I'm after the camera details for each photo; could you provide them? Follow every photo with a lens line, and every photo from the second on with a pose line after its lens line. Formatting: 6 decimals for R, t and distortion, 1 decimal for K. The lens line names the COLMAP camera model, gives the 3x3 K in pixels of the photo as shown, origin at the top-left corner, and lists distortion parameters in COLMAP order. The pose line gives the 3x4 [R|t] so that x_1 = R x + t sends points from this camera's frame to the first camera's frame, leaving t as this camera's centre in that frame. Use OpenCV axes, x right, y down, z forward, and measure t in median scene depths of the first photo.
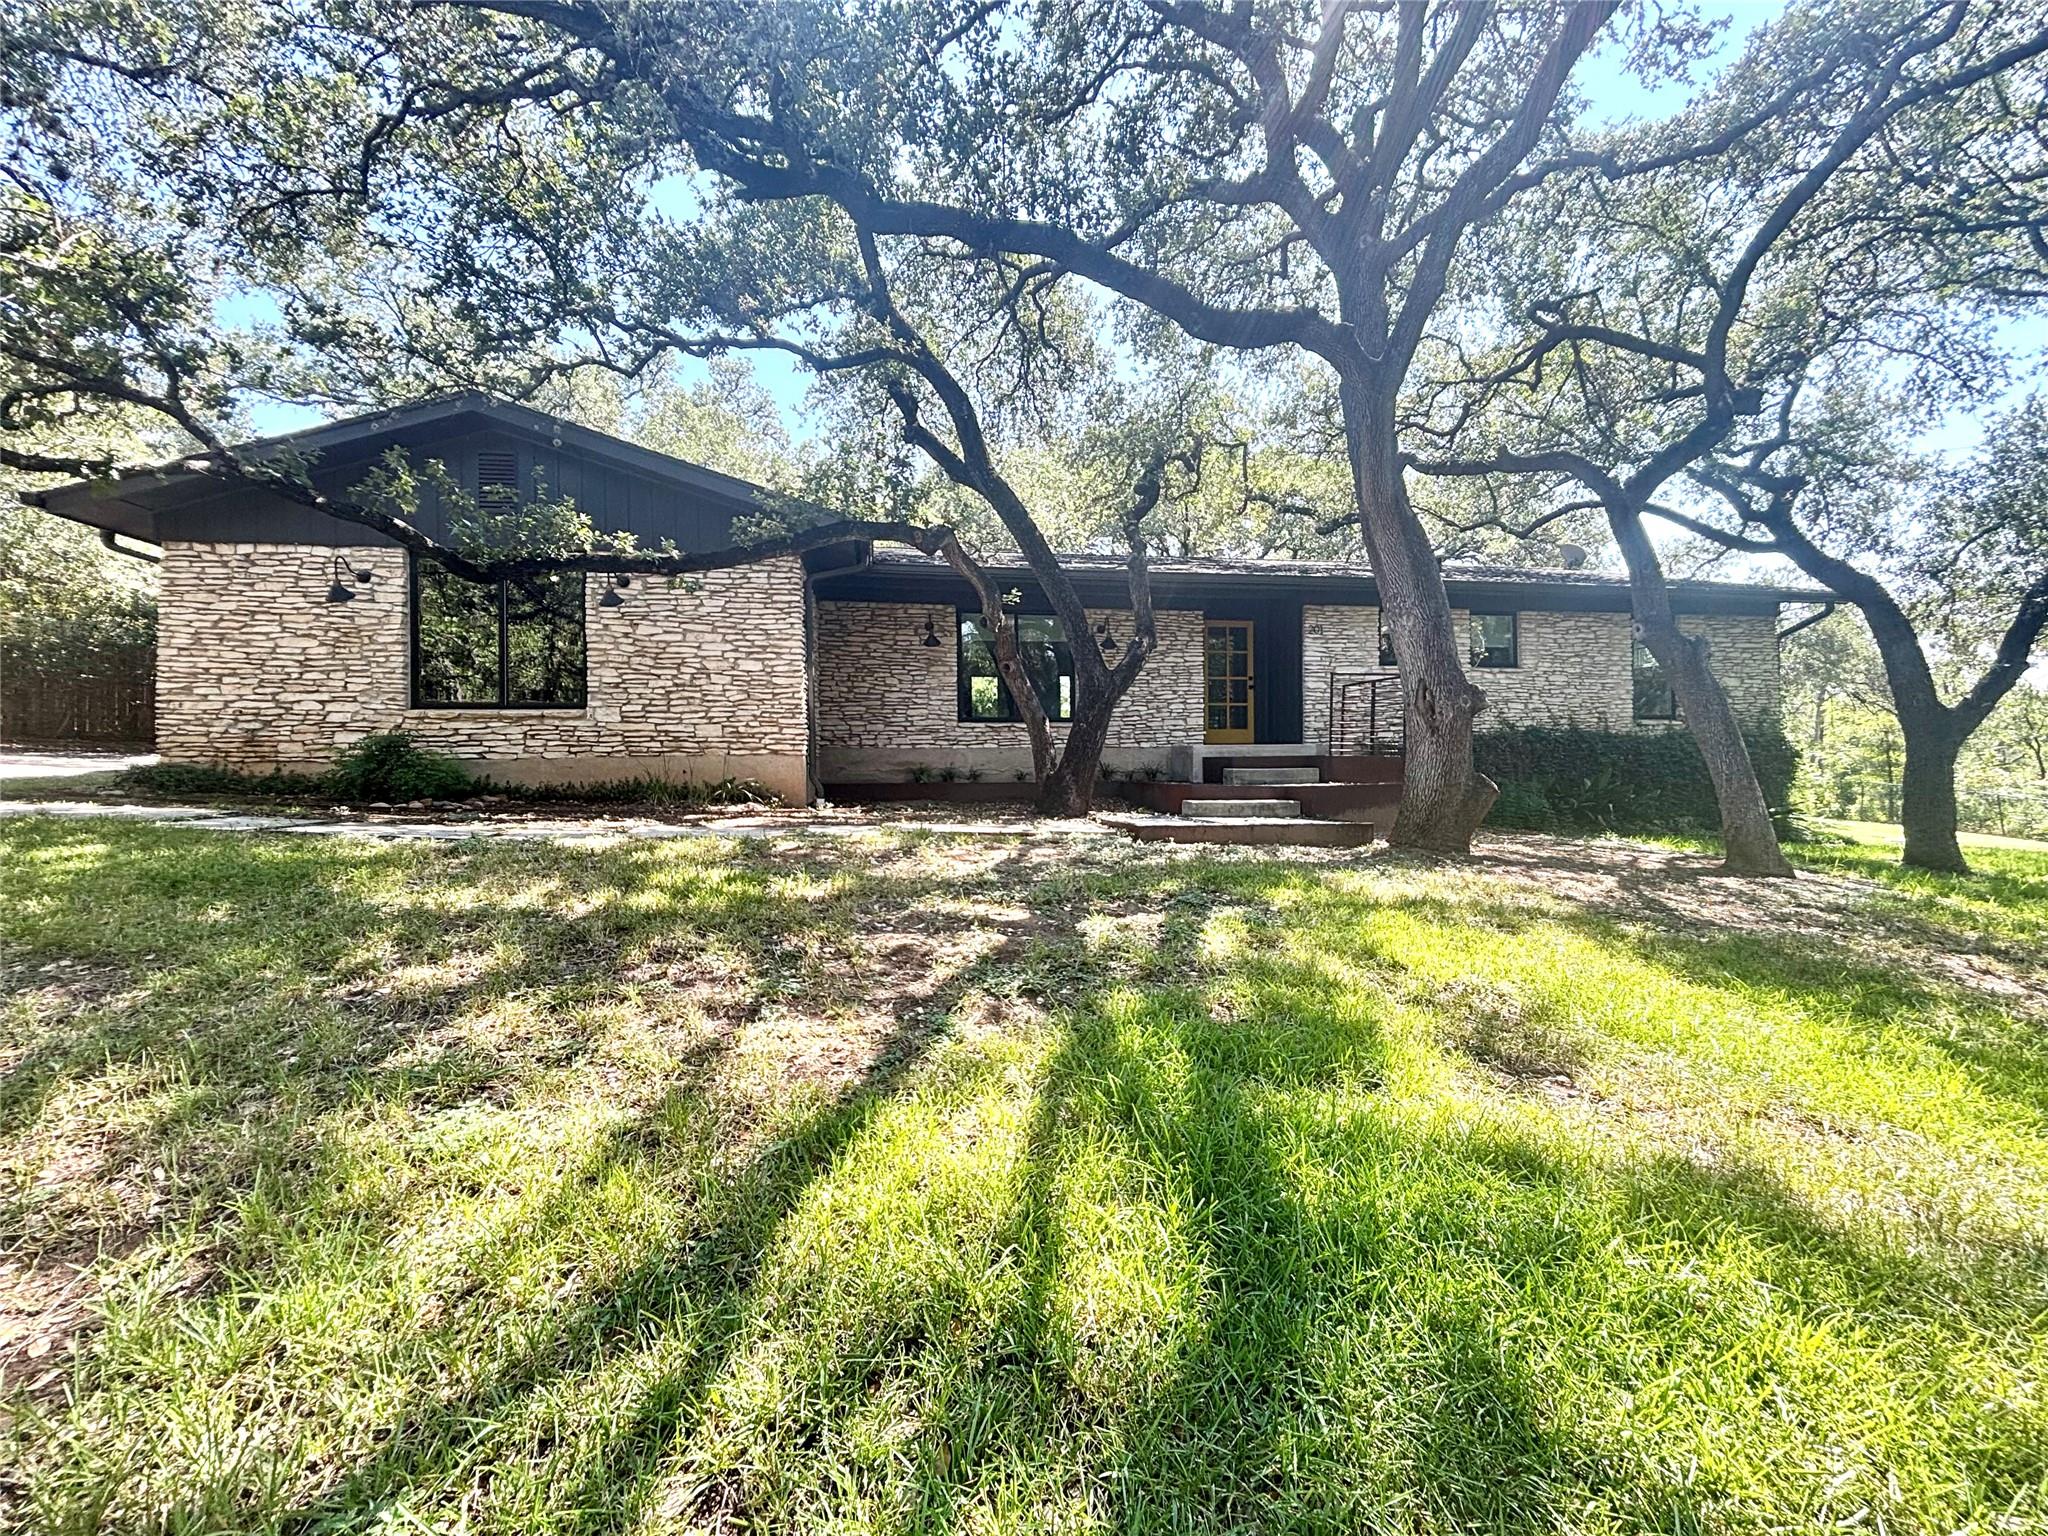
lens RADIAL K [[846.6, 0, 1024.0], [0, 846.6, 768.0], [0, 0, 1]] dist [-0.000190, -0.000116]
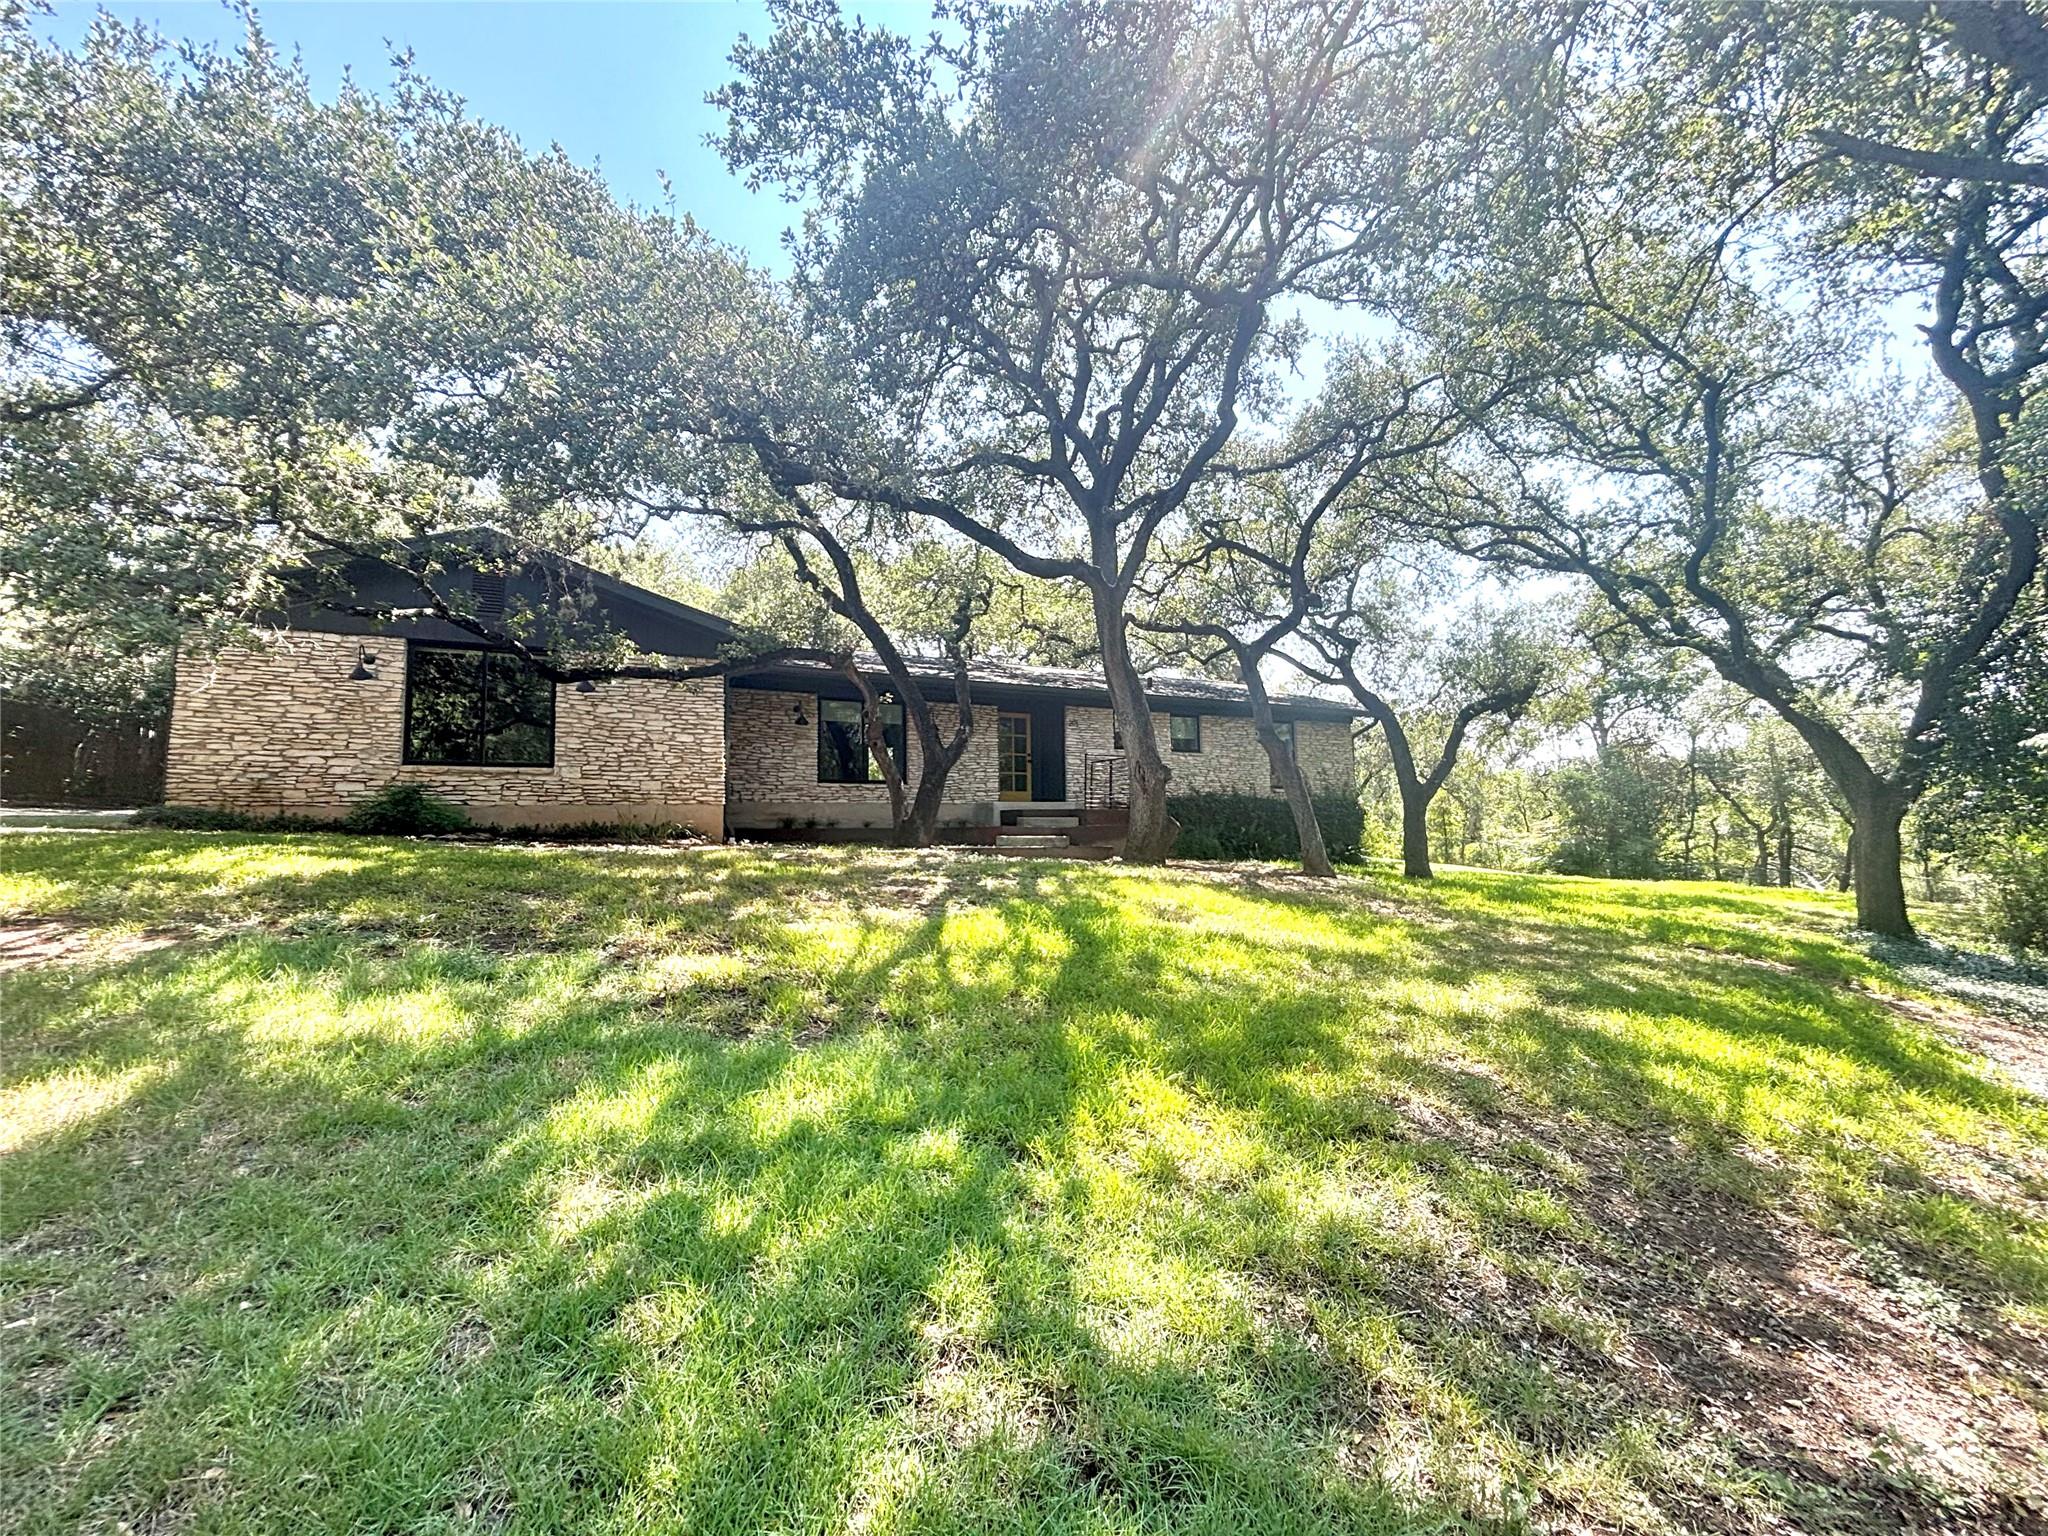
lens RADIAL K [[821.1, 0, 1024.0], [0, 821.1, 768.0], [0, 0, 1]] dist [0.025348, -0.000008]
pose [[0.957904, 0.020996, 0.286321, -0.177056], [0.002039, 0.996799, -0.079918, 0.032450], [-0.287083, 0.077137, 0.954795, -0.405170]]
